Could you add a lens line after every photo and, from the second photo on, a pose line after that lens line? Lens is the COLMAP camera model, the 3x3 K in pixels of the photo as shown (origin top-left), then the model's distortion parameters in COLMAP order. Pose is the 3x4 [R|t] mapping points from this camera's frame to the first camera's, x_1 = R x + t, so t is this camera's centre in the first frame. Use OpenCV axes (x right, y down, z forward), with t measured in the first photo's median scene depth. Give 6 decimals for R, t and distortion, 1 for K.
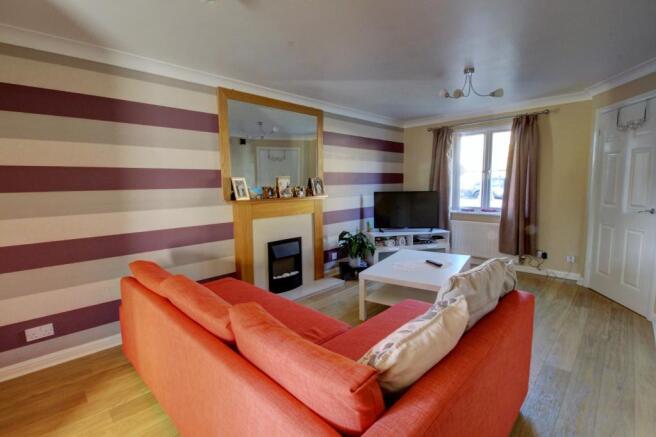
lens RADIAL K [[302.4, 0, 331.2], [0, 302.4, 215.2], [0, 0, 1]] dist [-0.018431, -0.000539]
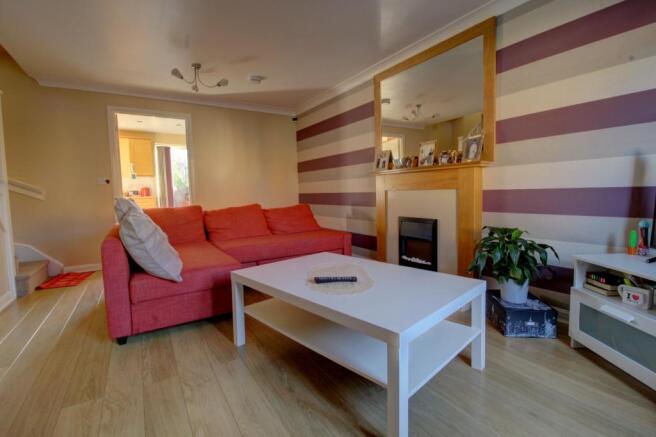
lens RADIAL K [[302.4, 0, 331.2], [0, 302.4, 215.2], [0, 0, 1]] dist [-0.018431, -0.000539]
pose [[-0.221685, 0.088854, -0.971062, 0.711591], [-0.078860, 0.990944, 0.108677, 0.000324], [0.971924, 0.100670, -0.212670, 0.939089]]
